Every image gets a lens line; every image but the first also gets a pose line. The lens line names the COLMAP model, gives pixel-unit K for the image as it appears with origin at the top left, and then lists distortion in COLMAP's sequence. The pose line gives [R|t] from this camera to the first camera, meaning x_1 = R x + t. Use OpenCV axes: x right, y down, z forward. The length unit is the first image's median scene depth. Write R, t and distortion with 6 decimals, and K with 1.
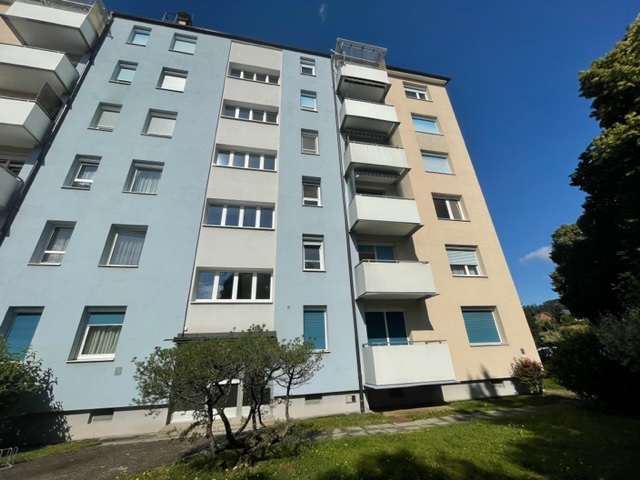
lens RADIAL K [[259.6, 0, 320.4], [0, 259.6, 239.5], [0, 0, 1]] dist [-0.001621, -0.000250]
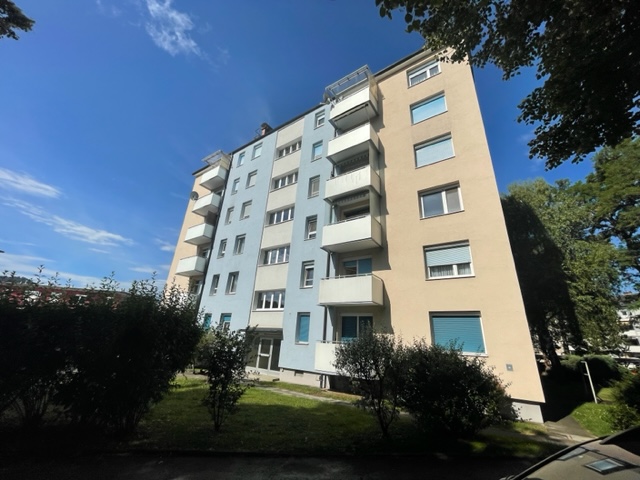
lens RADIAL K [[259.6, 0, 320.4], [0, 259.6, 239.5], [0, 0, 1]] dist [-0.001621, -0.000250]
pose [[0.684531, -0.191209, -0.703460, 1.013701], [0.215979, 0.974858, -0.054811, -0.039845], [0.696254, -0.114412, 0.708618, 0.062629]]
